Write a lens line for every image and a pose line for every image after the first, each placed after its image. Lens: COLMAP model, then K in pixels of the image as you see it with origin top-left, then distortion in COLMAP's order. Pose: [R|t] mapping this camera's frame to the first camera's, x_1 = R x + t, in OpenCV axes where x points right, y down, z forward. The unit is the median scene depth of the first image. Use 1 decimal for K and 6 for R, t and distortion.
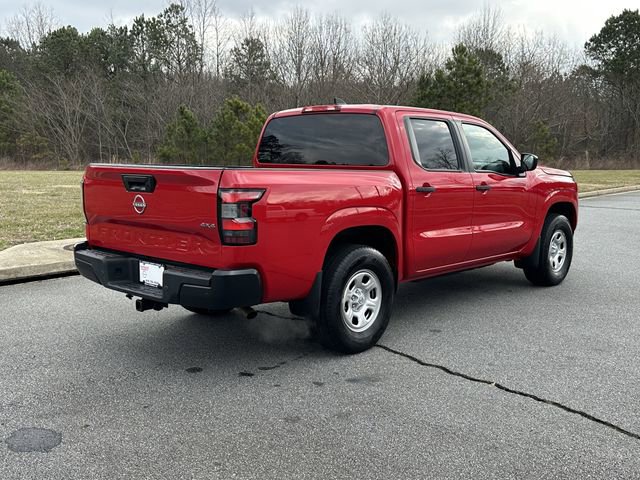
lens RADIAL K [[682.8, 0, 321.2], [0, 682.8, 238.9], [0, 0, 1]] dist [0.031148, 0.000000]
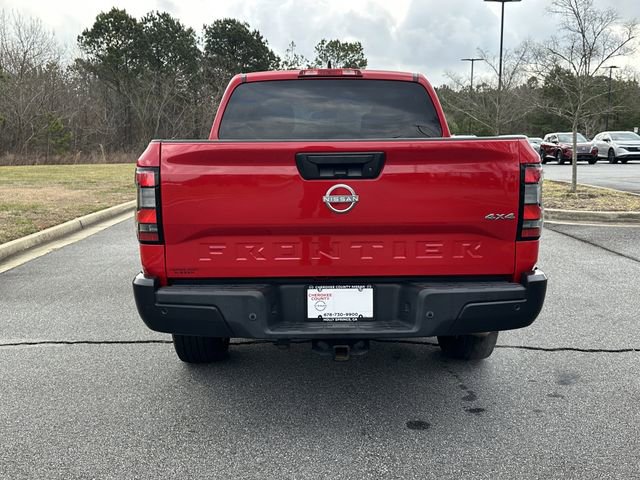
lens RADIAL K [[682.8, 0, 323.1], [0, 682.8, 236.3], [0, 0, 1]] dist [0.031148, 0.000000]
pose [[0.727286, -0.100876, 0.678881, -0.607872], [0.099672, 0.994177, 0.040948, -0.036116], [-0.679059, 0.037885, 0.733105, 0.453337]]
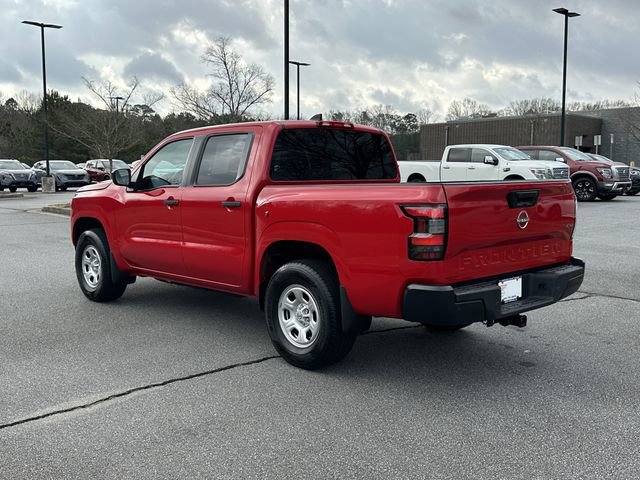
lens RADIAL K [[672.4, 0, 319.1], [0, 672.4, 240.9], [0, 0, 1]] dist [0.074824, 0.000000]
pose [[0.058807, -0.110317, 0.992155, -1.069555], [0.130126, 0.986242, 0.101947, -0.134713], [-0.989752, 0.123110, 0.072353, 1.034933]]
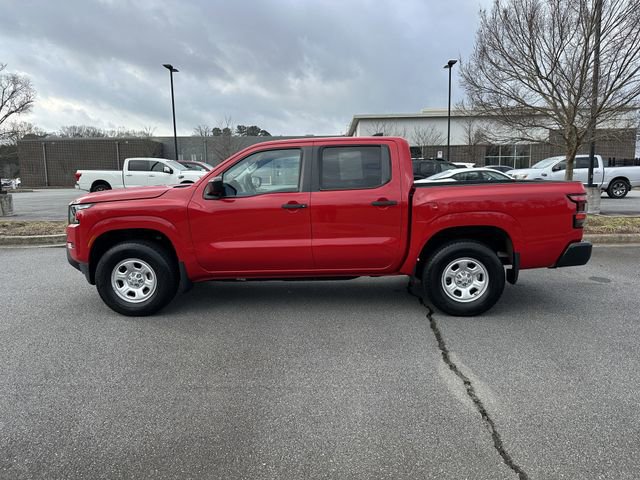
lens RADIAL K [[458.2, 0, 322.6], [0, 458.2, 246.3], [0, 0, 1]] dist [0.007254, -0.008547]
pose [[-0.672528, -0.111908, 0.731561, -0.631170], [0.103794, 0.964469, 0.242955, -0.241698], [-0.732757, 0.239326, -0.637017, 1.854617]]
